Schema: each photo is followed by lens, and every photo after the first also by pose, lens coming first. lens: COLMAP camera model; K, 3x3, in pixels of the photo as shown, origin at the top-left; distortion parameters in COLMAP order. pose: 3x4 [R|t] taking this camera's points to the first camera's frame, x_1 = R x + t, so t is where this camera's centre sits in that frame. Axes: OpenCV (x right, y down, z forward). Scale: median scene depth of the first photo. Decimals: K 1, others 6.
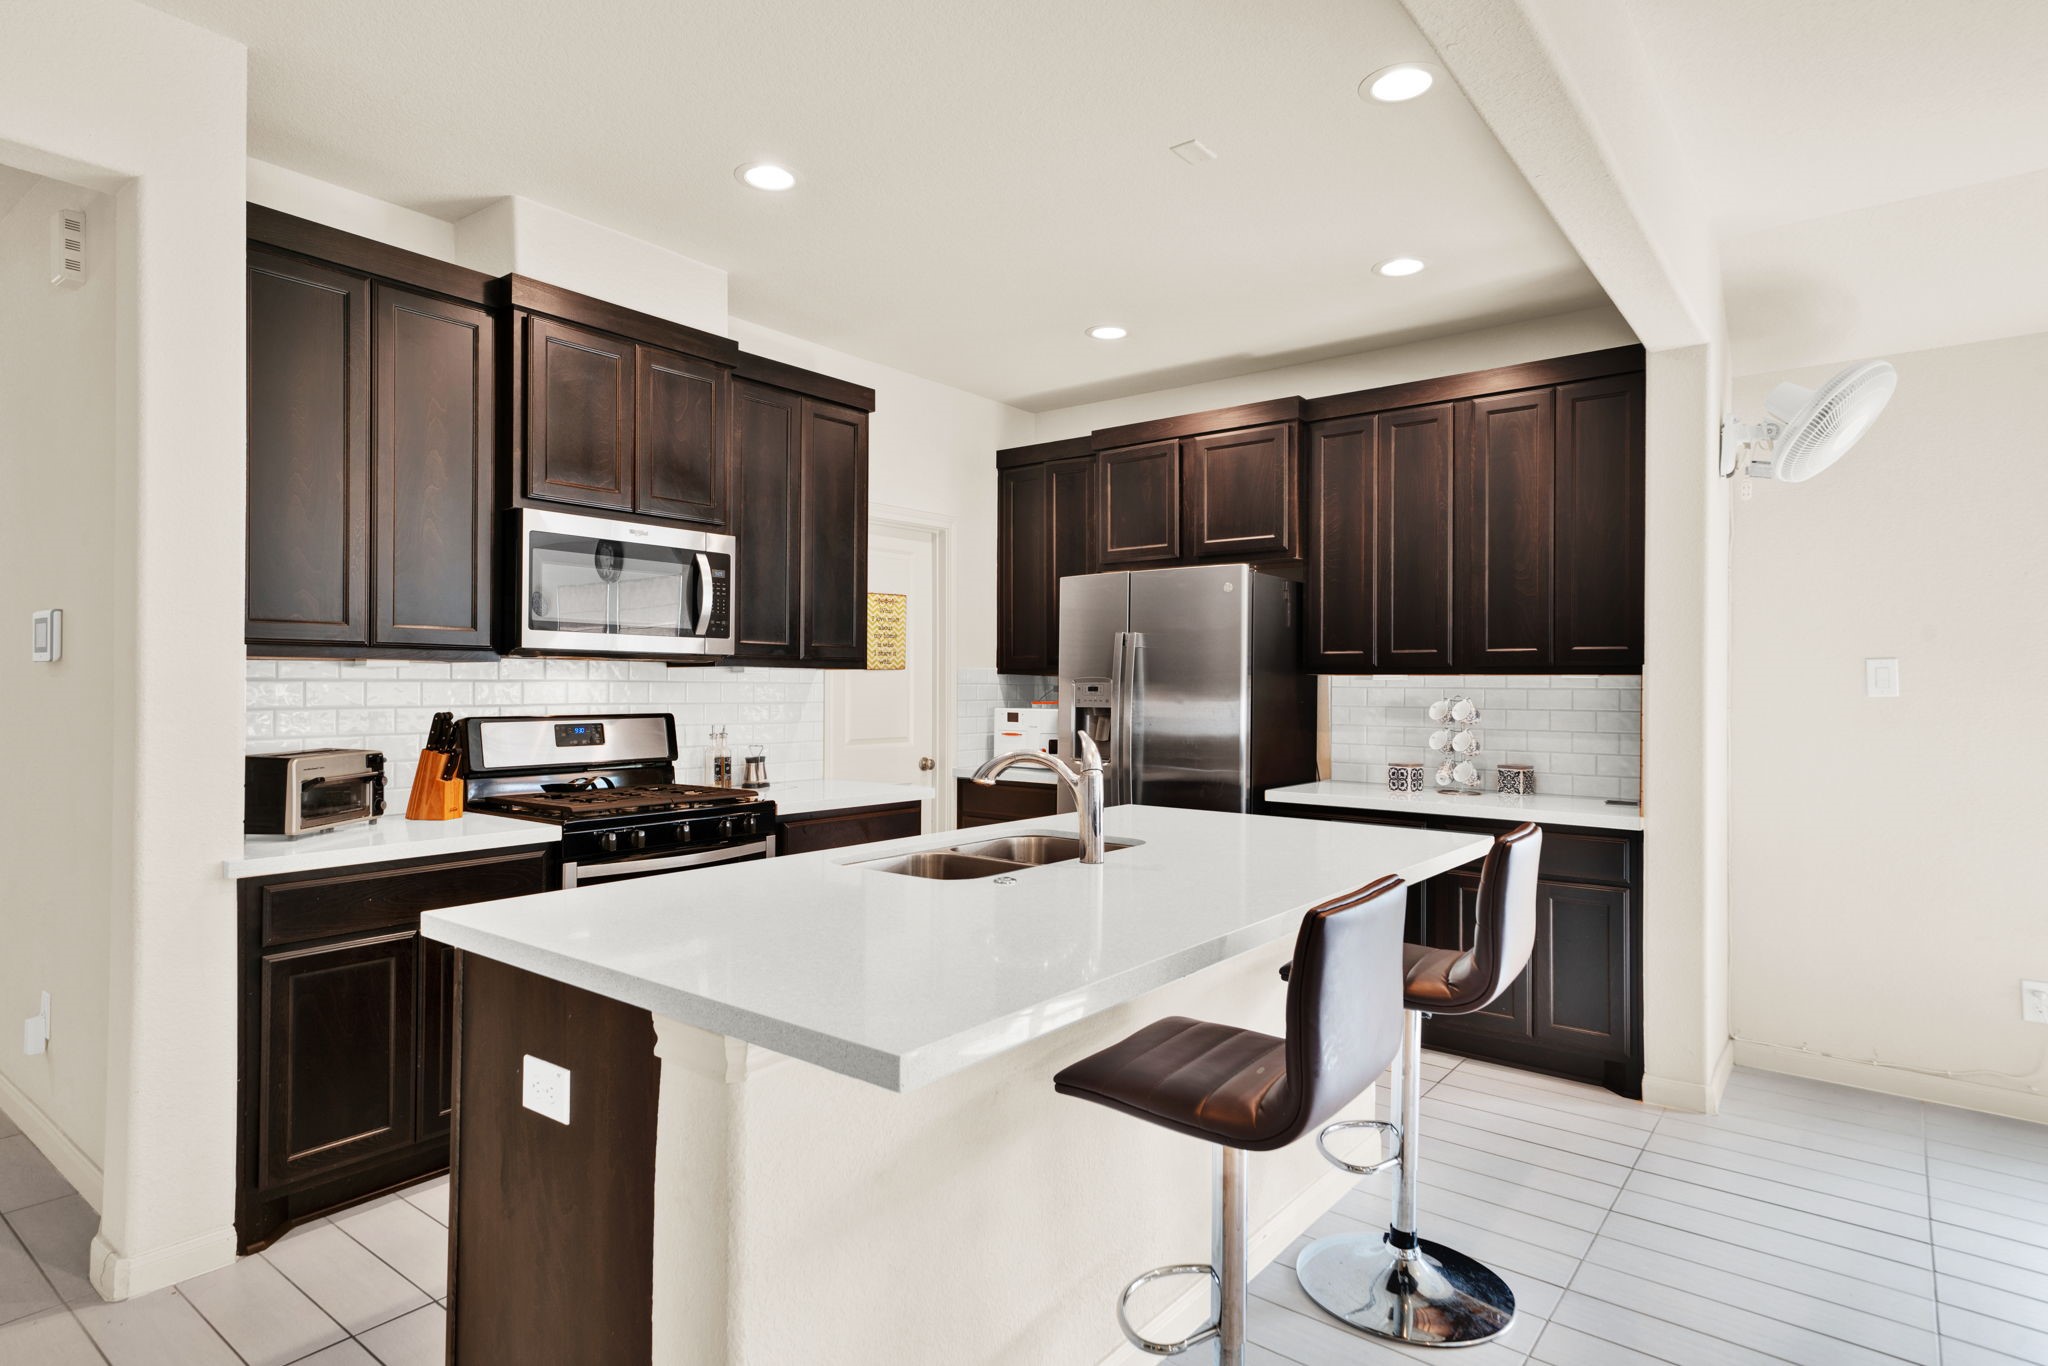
lens RADIAL K [[1100.3, 0, 1018.7], [0, 1100.3, 687.8], [0, 0, 1]] dist [0.000092, -0.000209]
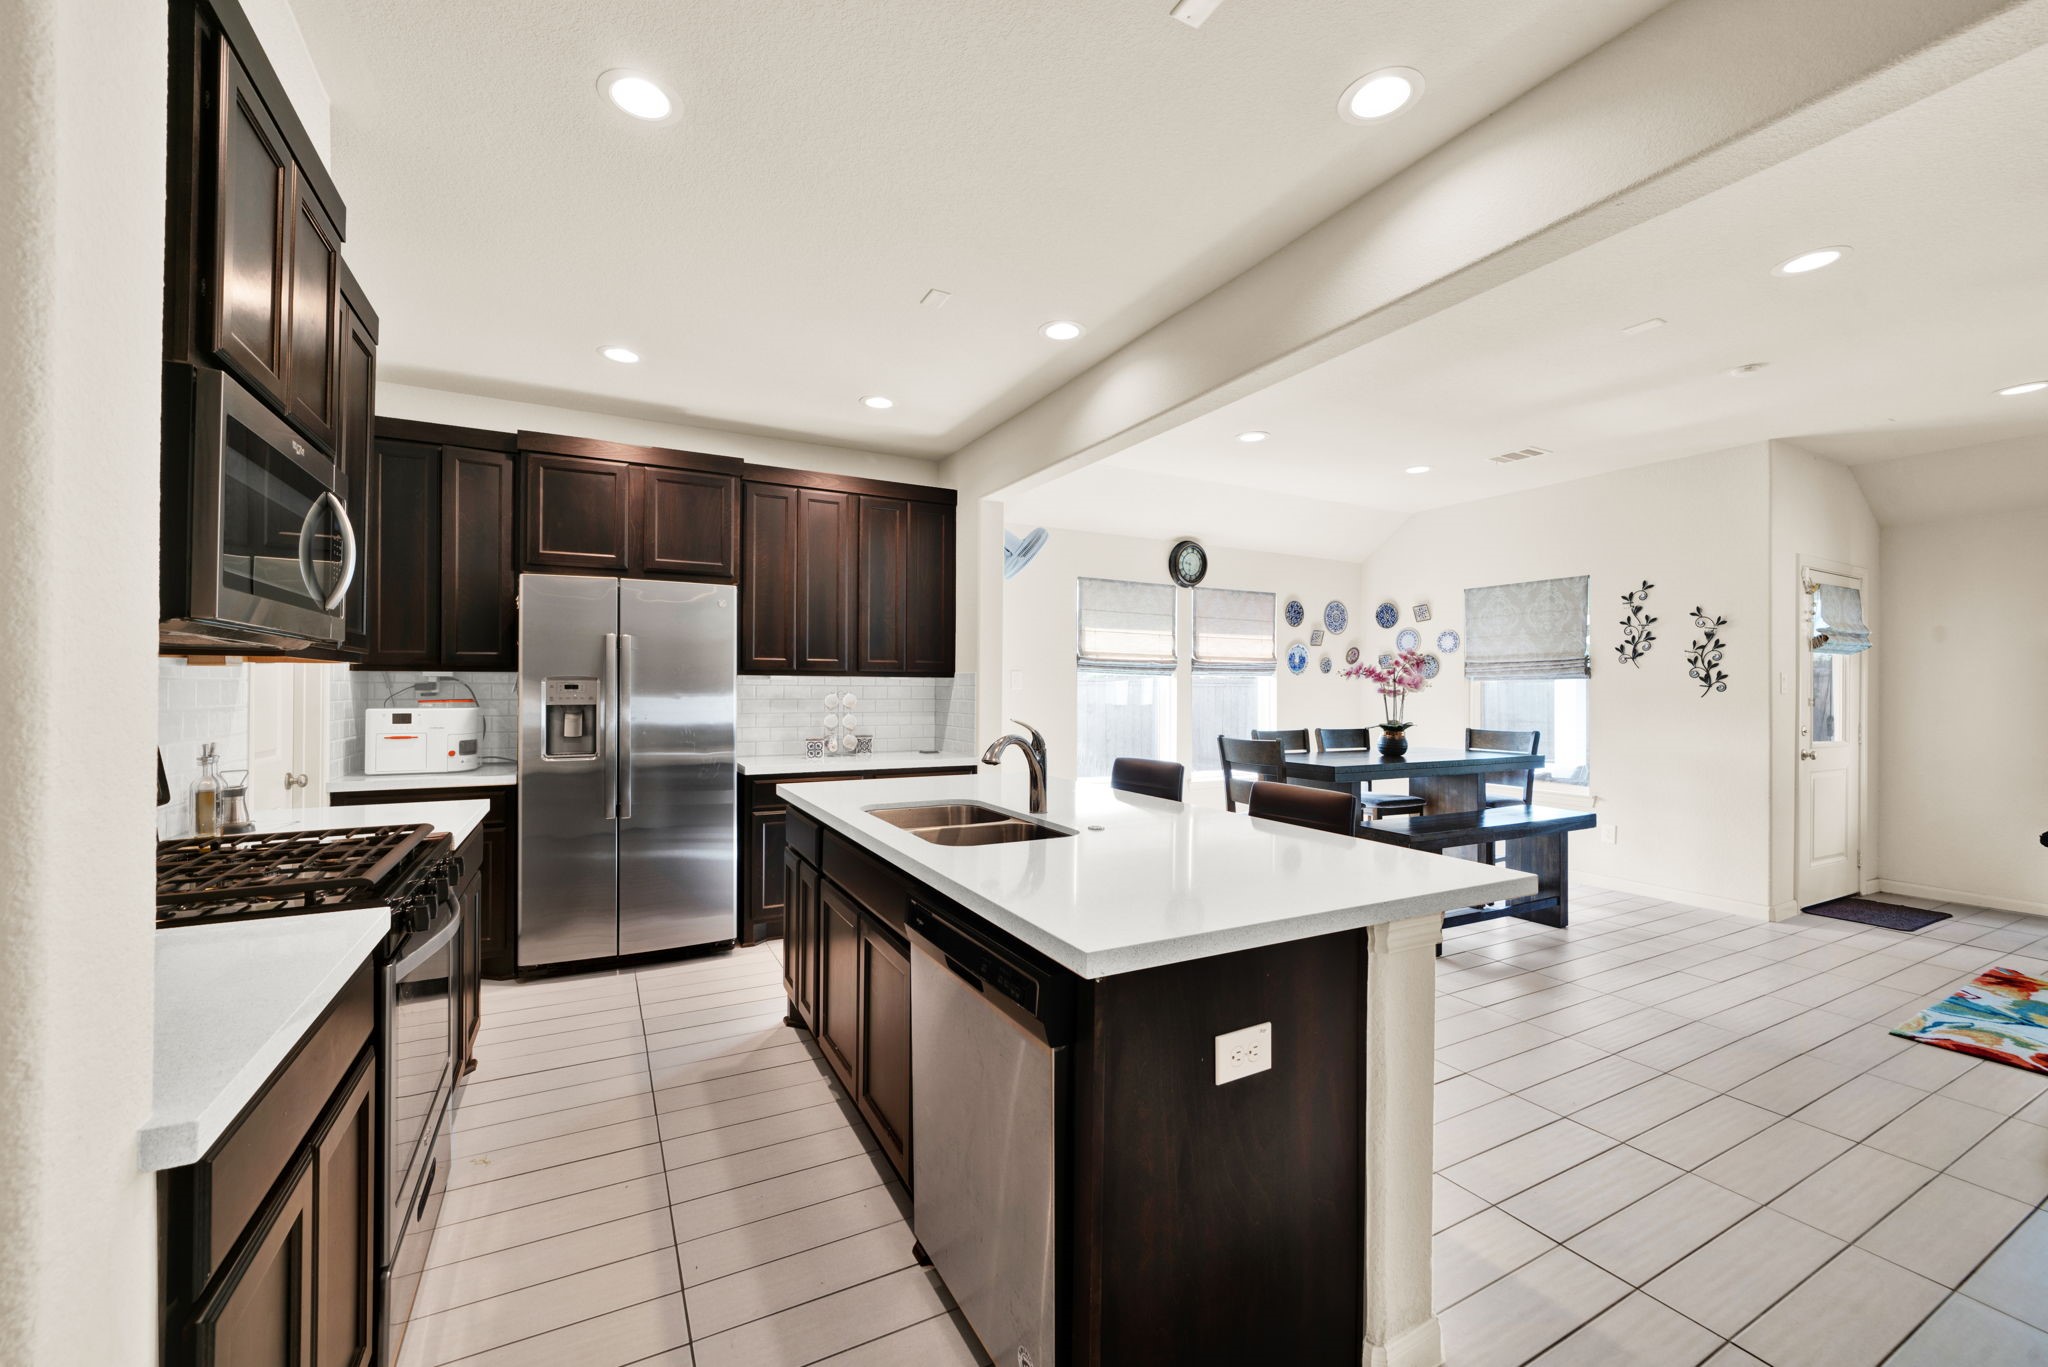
lens RADIAL K [[792.1, 0, 1024.0], [0, 792.1, 683.5], [0, 0, 1]] dist [0.000312, 0.000024]
pose [[0.395990, 0.002000, 0.918253, -0.465764], [0.001157, 0.999996, -0.002677, 0.000549], [-0.918254, 0.002122, 0.395986, 0.329752]]
